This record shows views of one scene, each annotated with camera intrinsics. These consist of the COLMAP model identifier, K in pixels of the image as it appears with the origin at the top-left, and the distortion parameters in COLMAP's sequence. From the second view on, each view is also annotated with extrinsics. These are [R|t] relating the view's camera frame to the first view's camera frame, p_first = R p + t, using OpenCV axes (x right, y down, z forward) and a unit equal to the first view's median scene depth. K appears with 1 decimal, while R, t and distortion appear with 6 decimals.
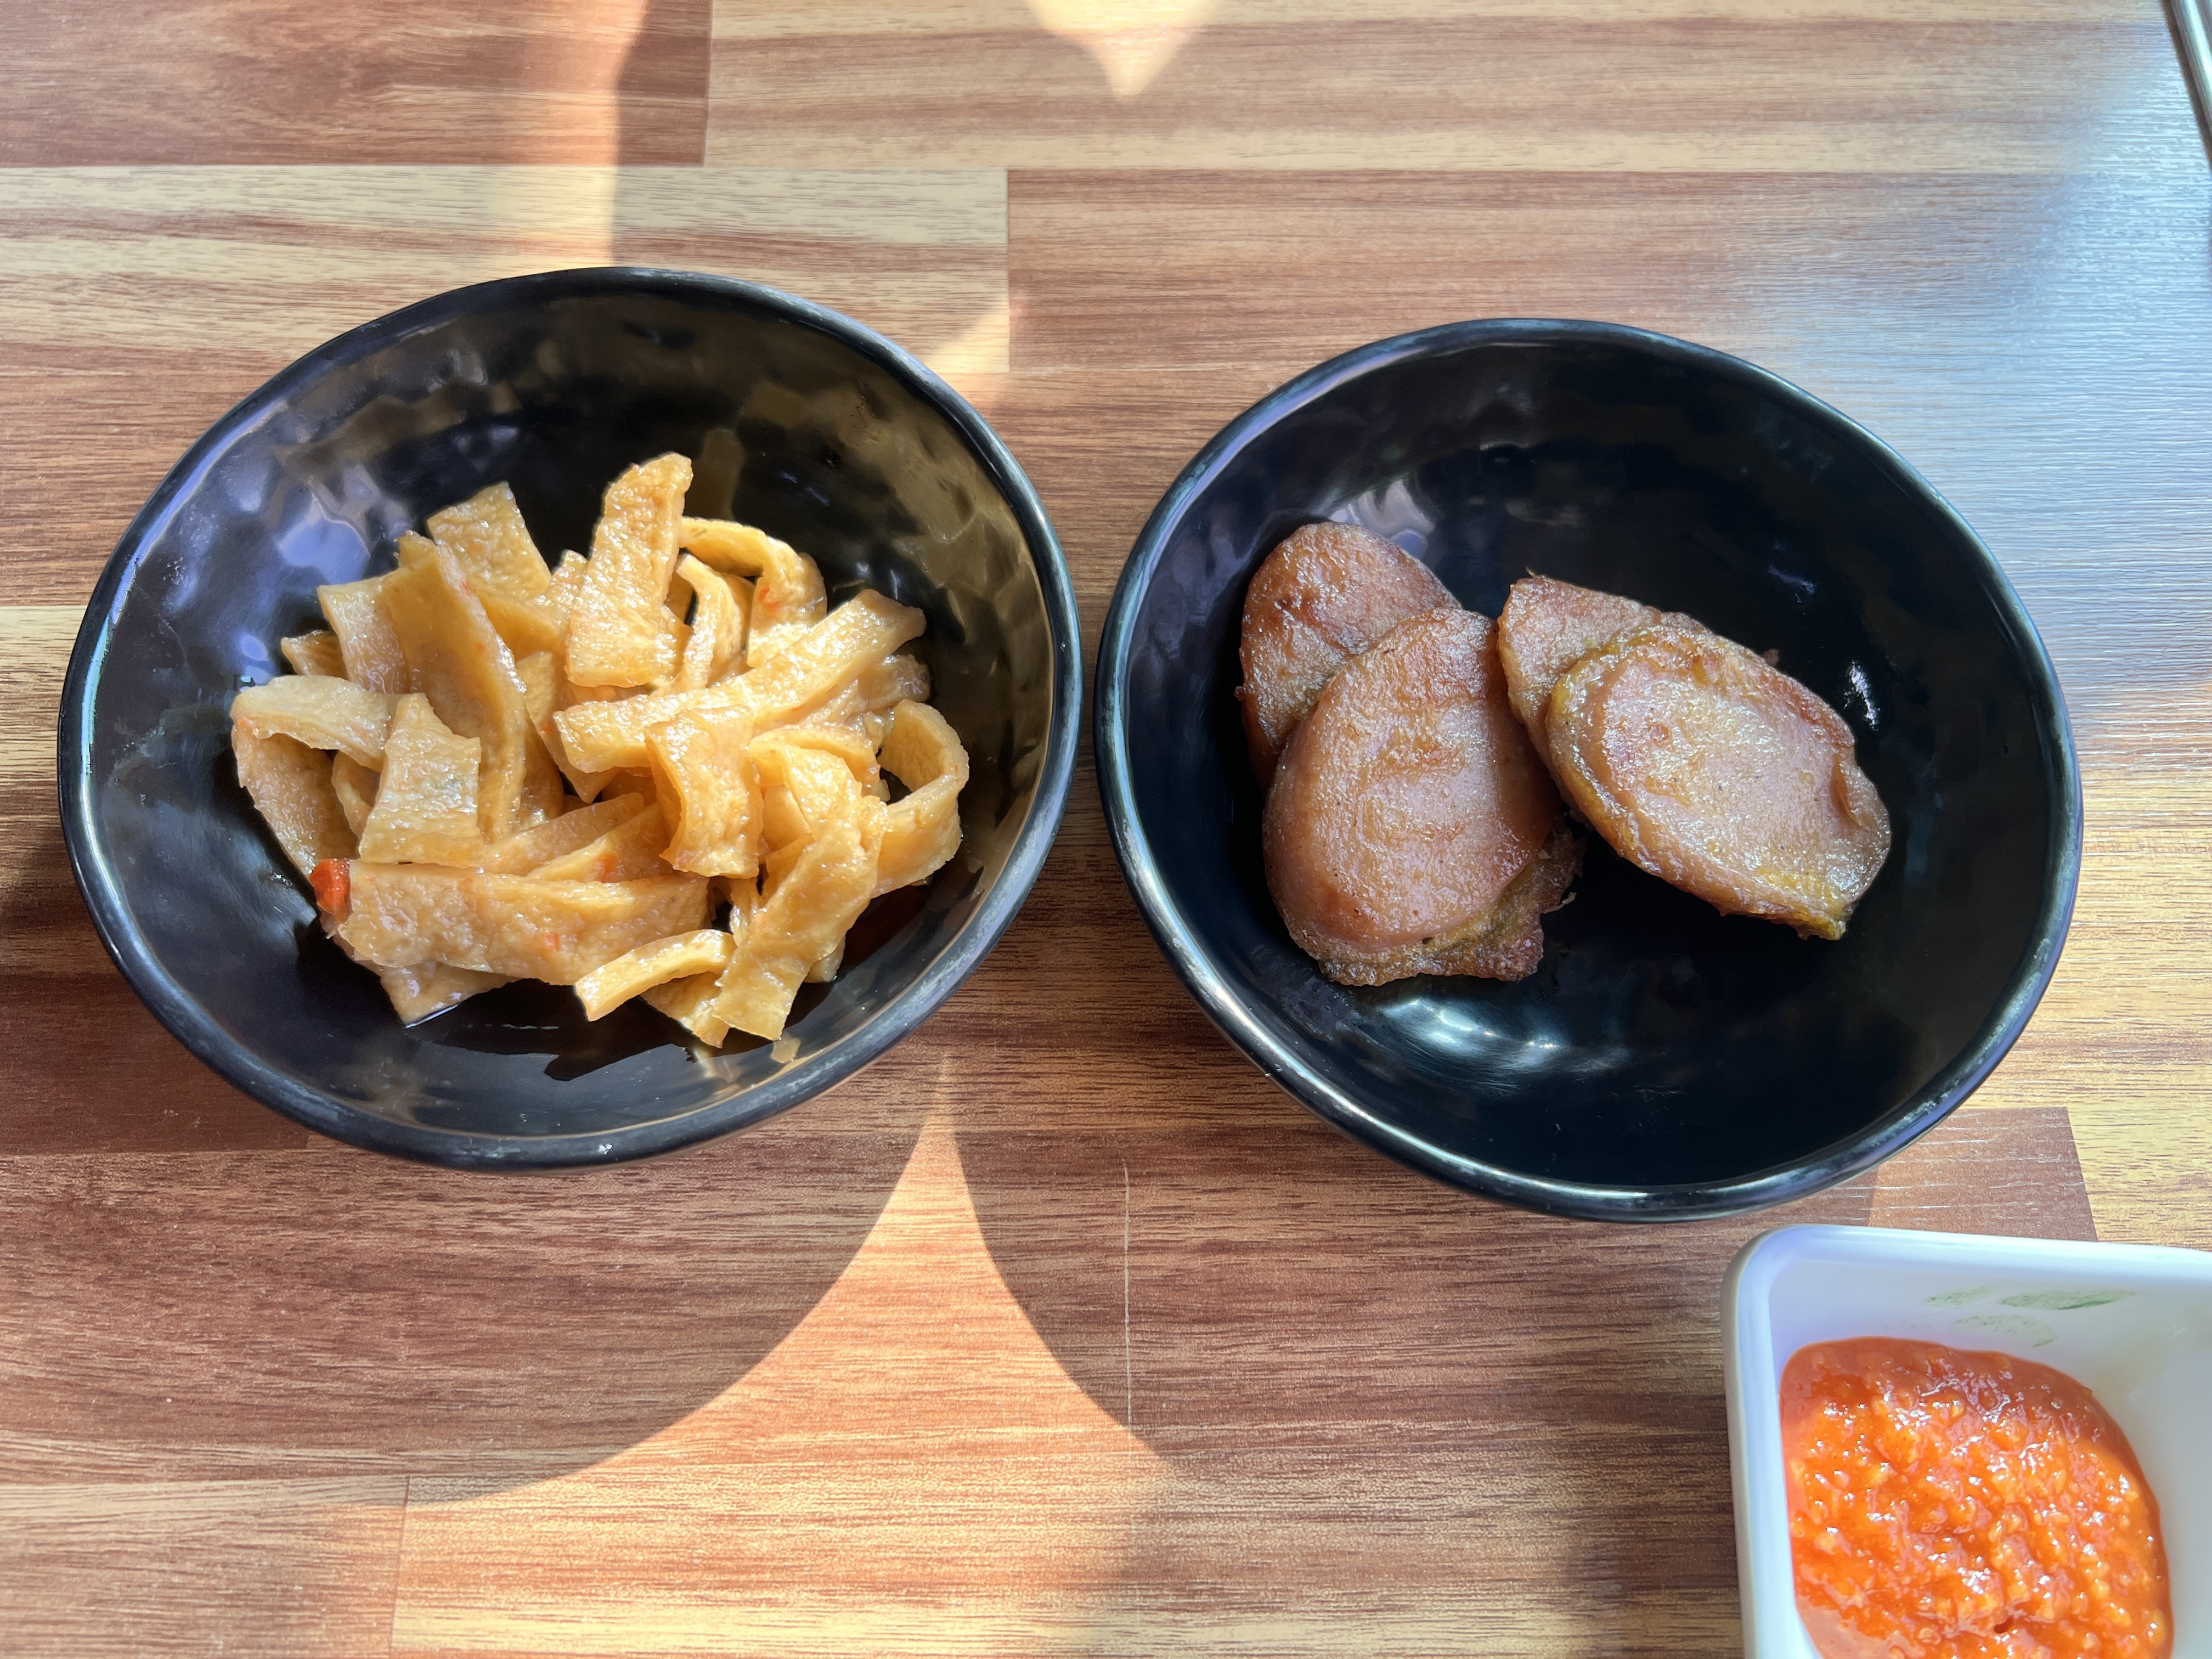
lens RADIAL K [[1686.6, 0, 1124.6], [0, 1686.6, 839.6], [0, 0, 1]] dist [0.004108, -0.025781]
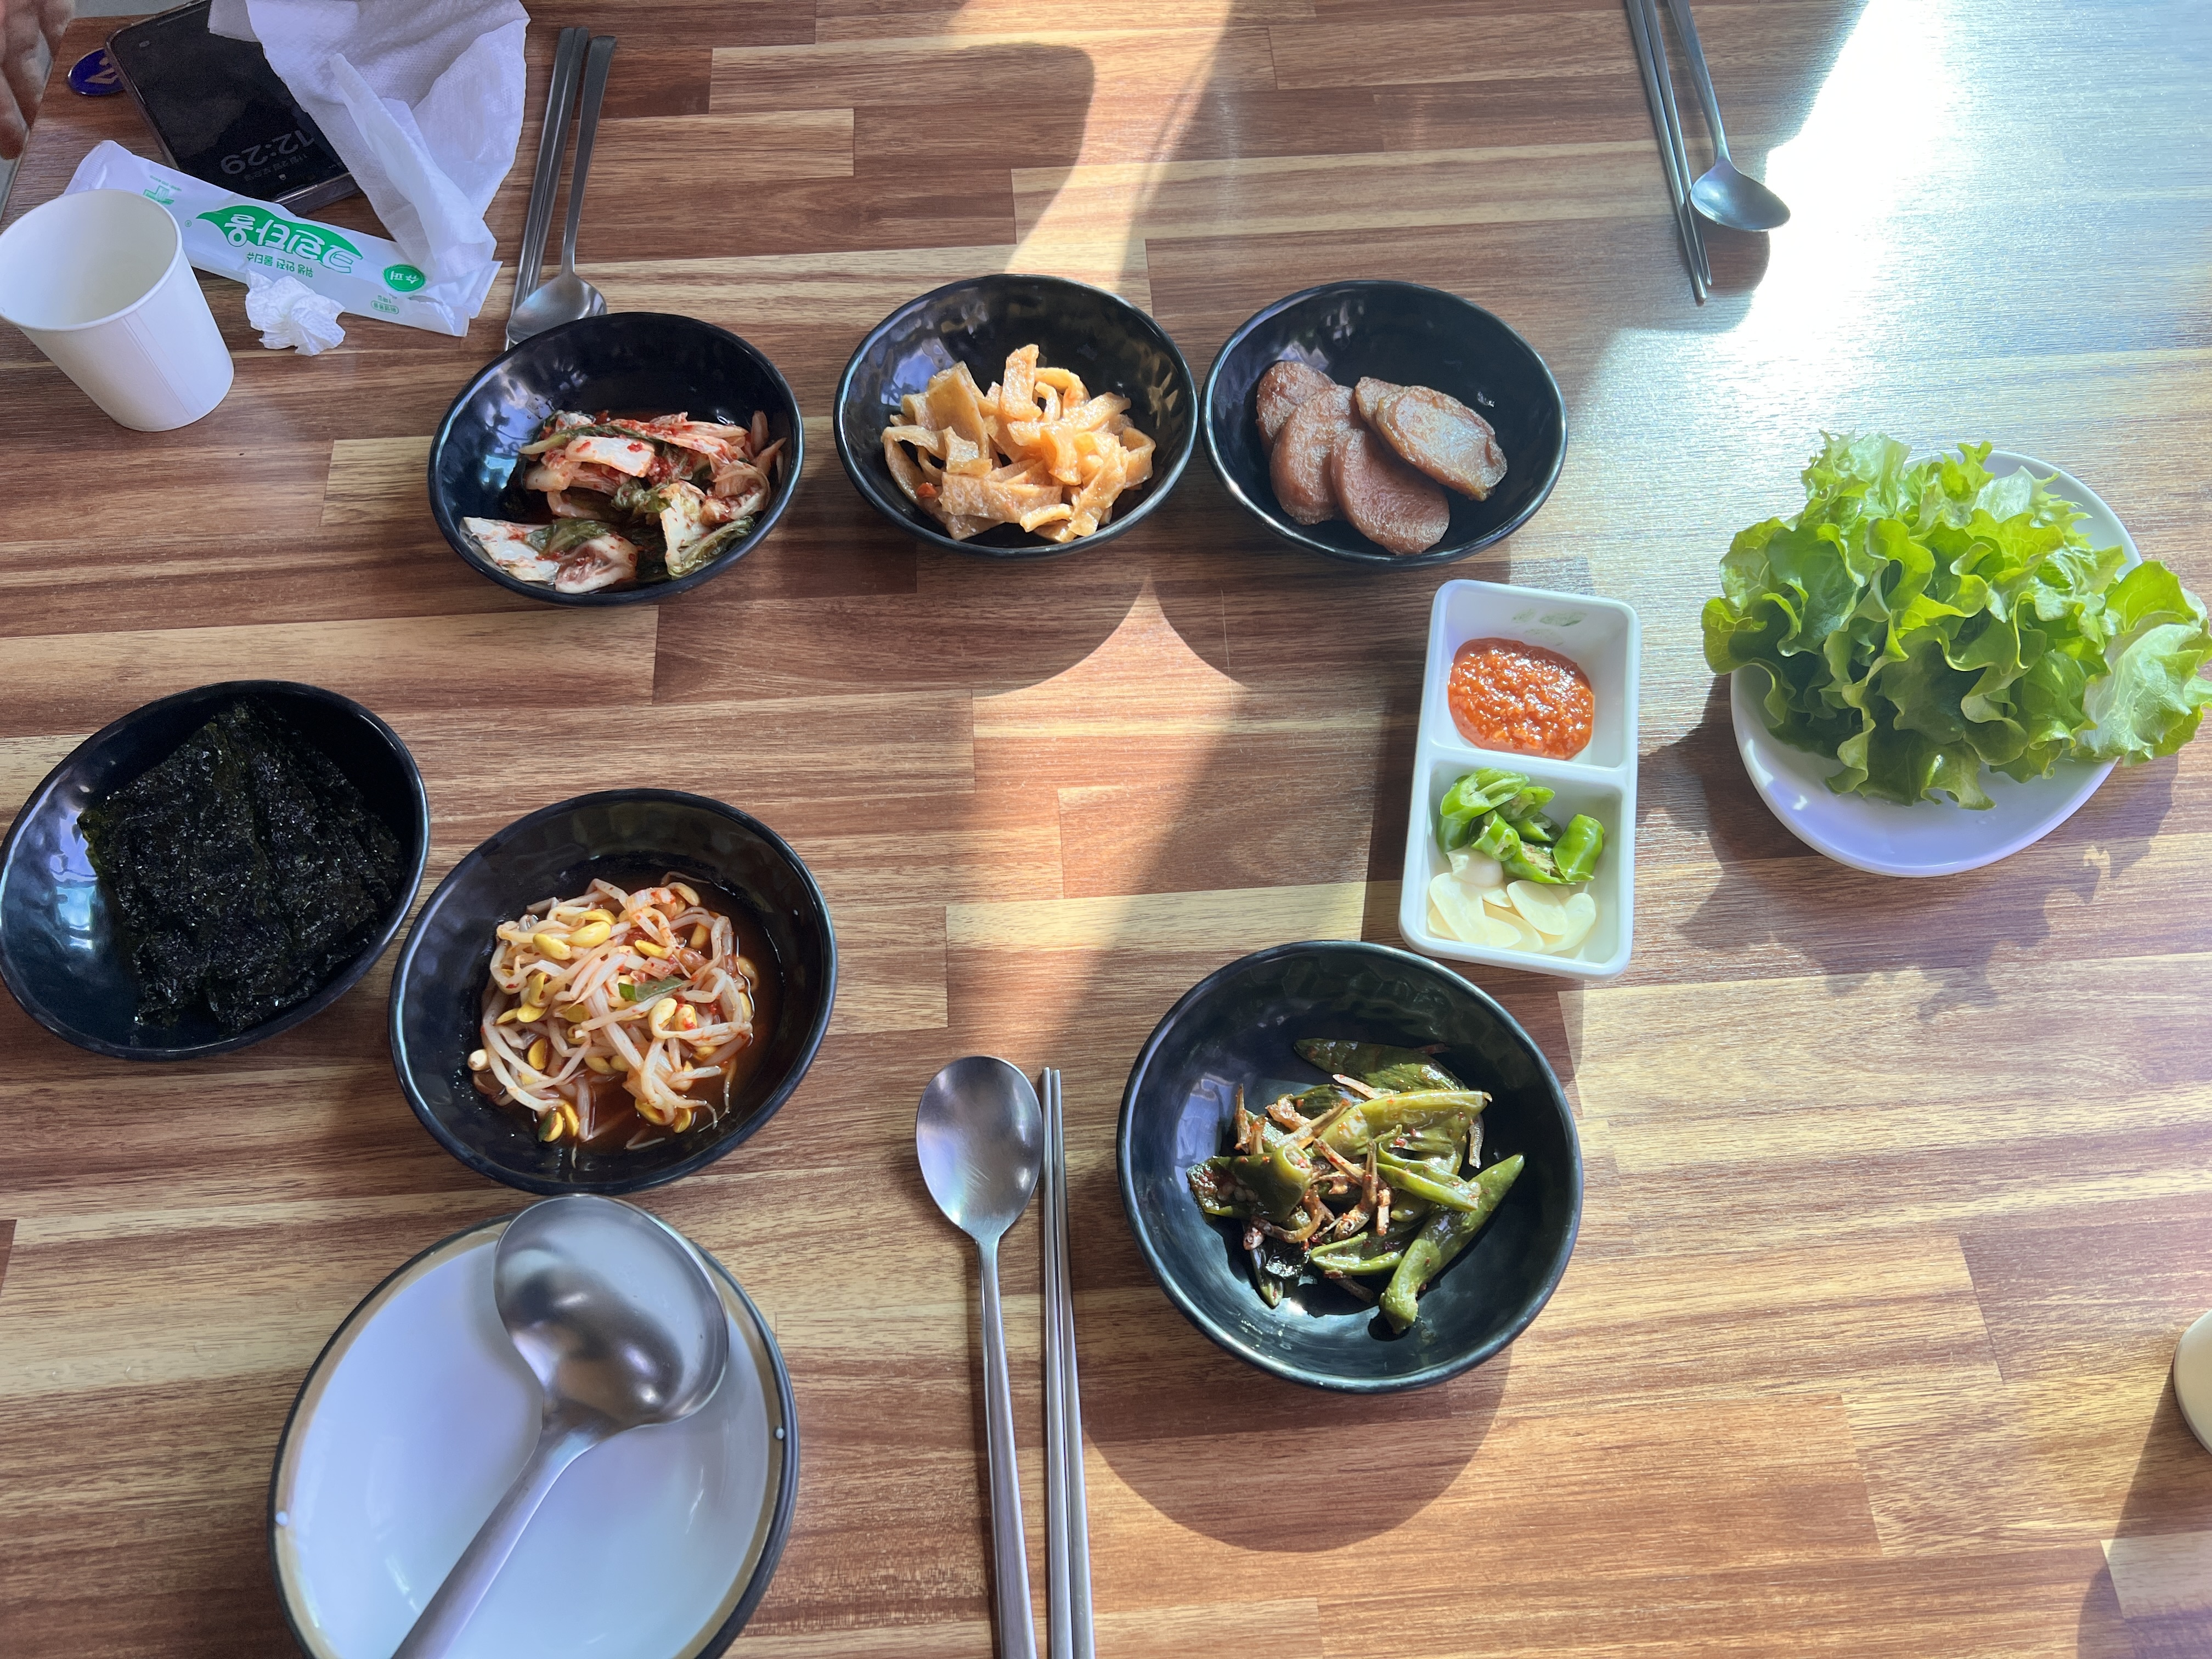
lens RADIAL K [[1686.6, 0, 1092.7], [0, 1686.6, 846.2], [0, 0, 1]] dist [0.004108, -0.025781]
pose [[0.998716, -0.045660, -0.021959, -0.162830], [0.043475, 0.994865, -0.091402, 0.823302], [0.026019, 0.090330, 0.995572, -1.588037]]
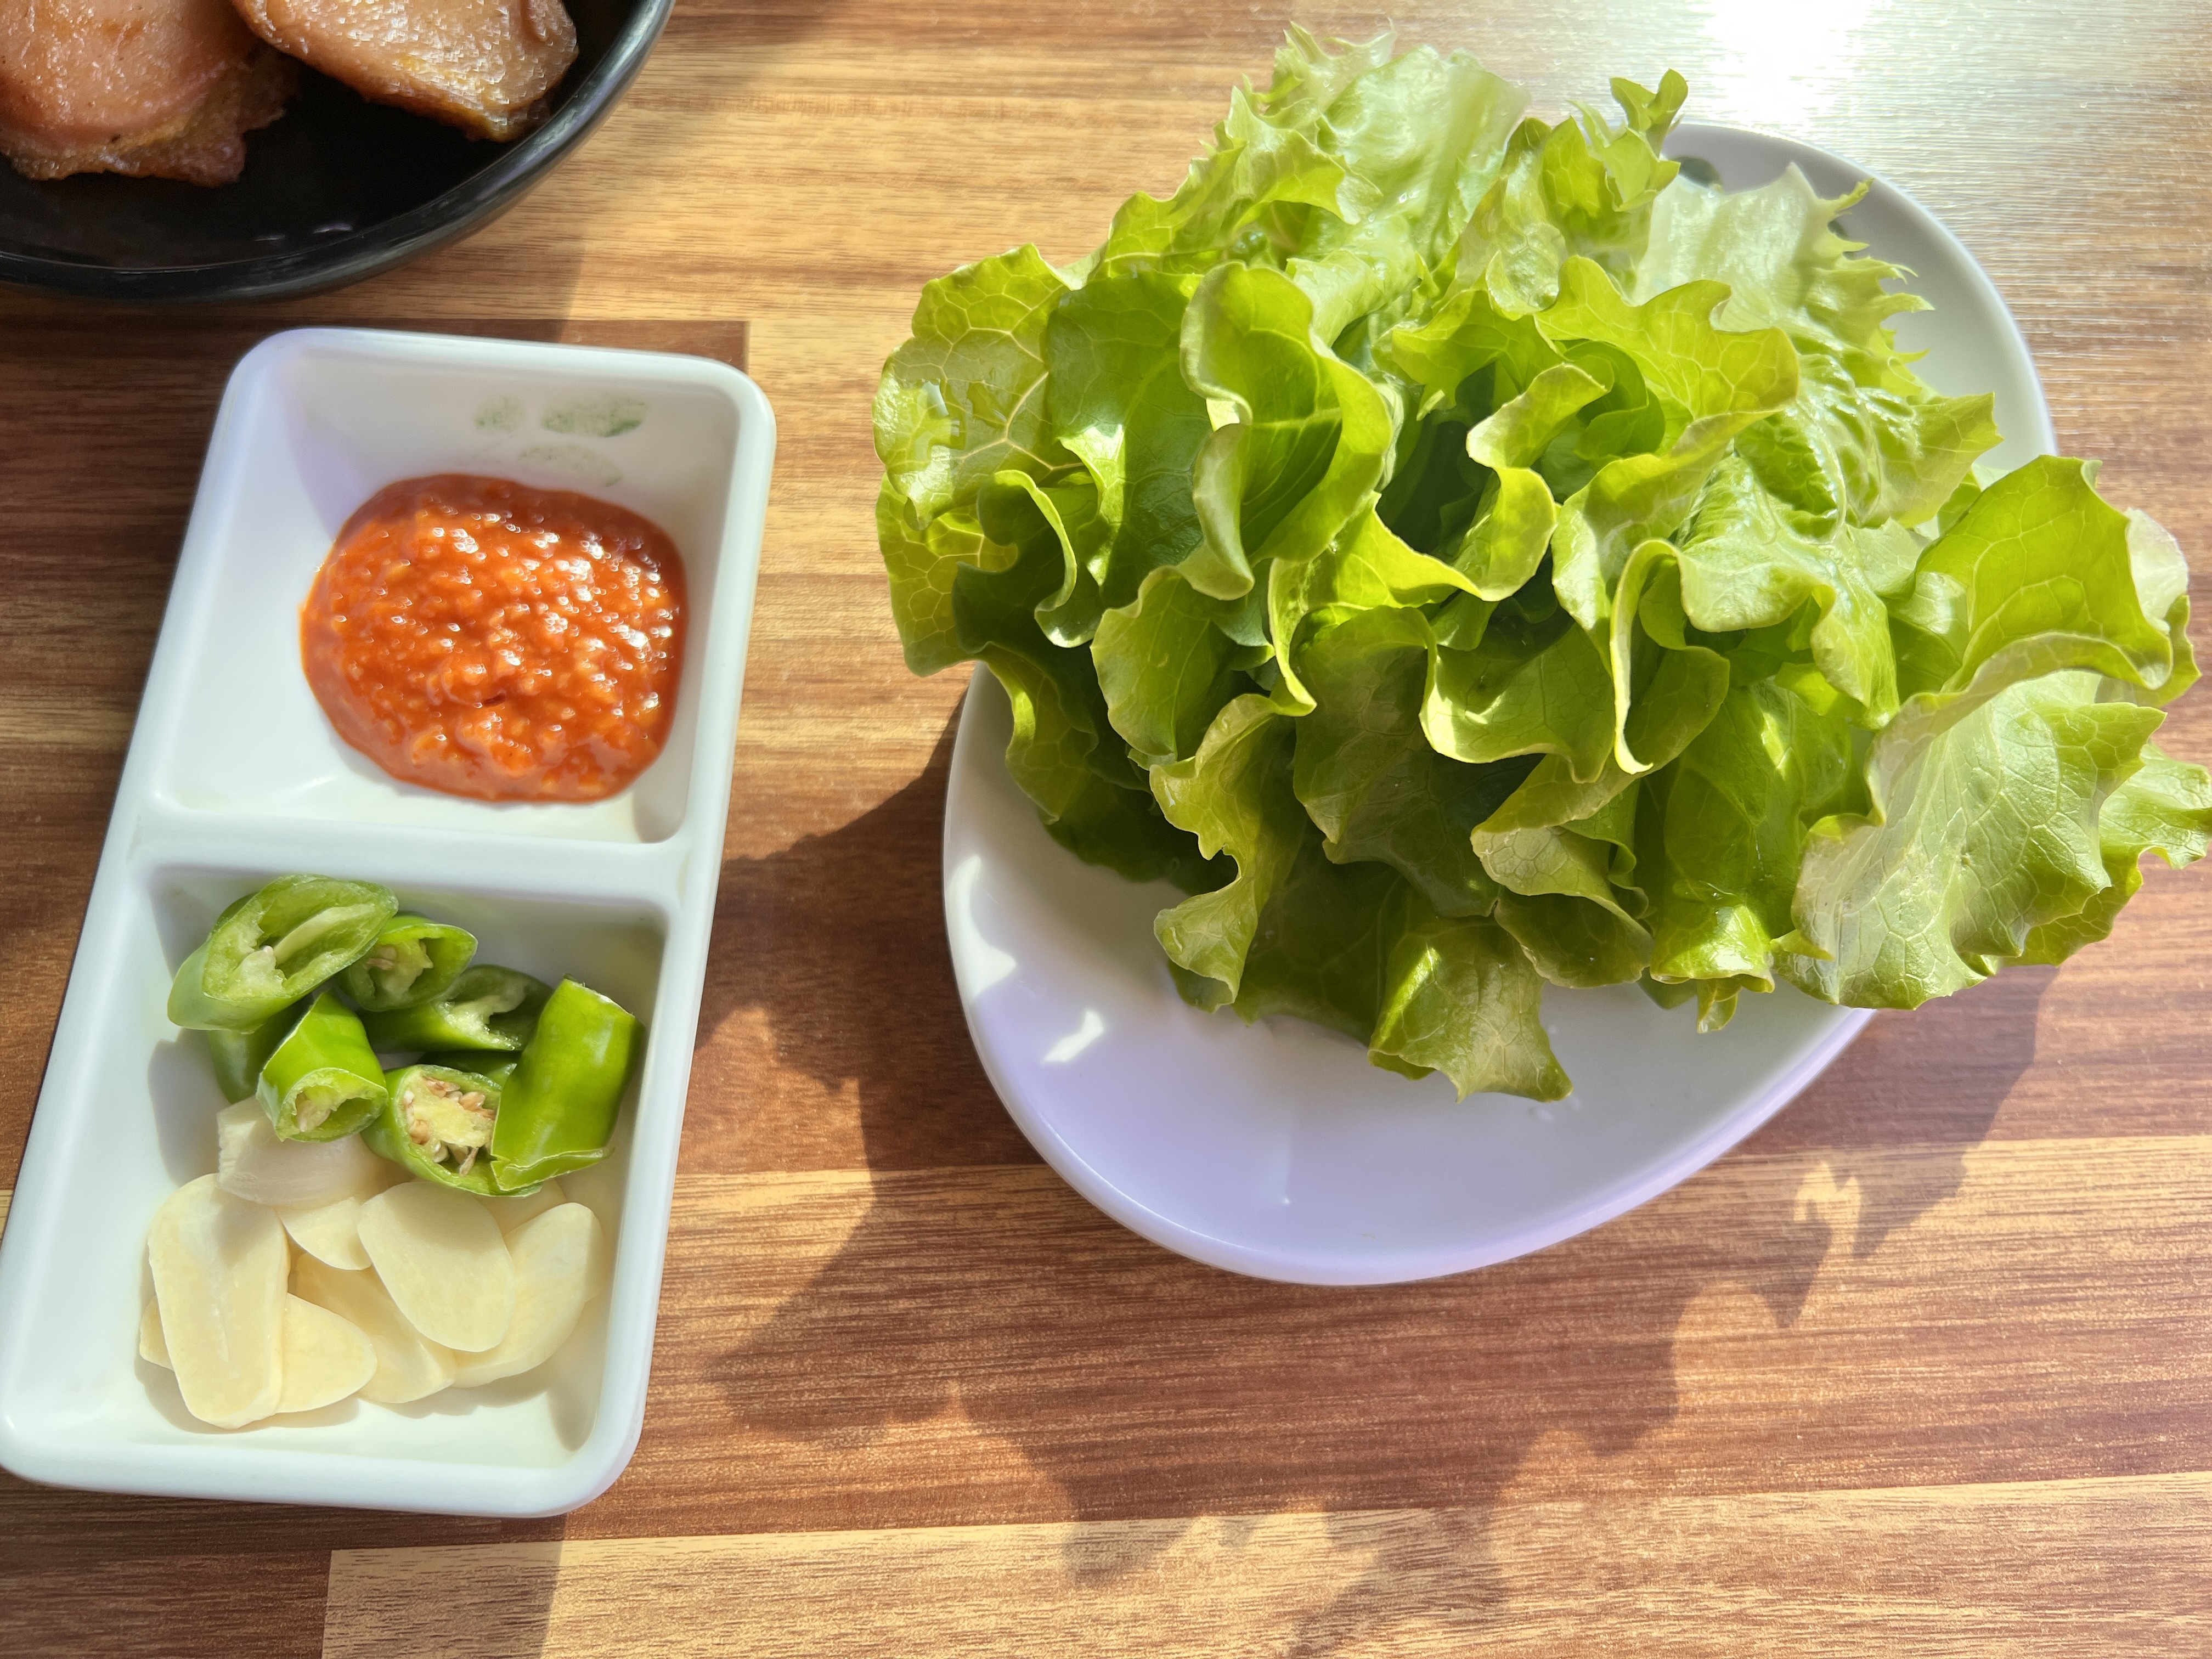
lens RADIAL K [[1686.6, 0, 1144.9], [0, 1686.6, 826.7], [0, 0, 1]] dist [0.004108, -0.025781]
pose [[0.999239, 0.007403, 0.038298, 0.787710], [-0.009605, 0.998292, 0.057630, 0.422606], [-0.037806, -0.057954, 0.997603, -0.085318]]
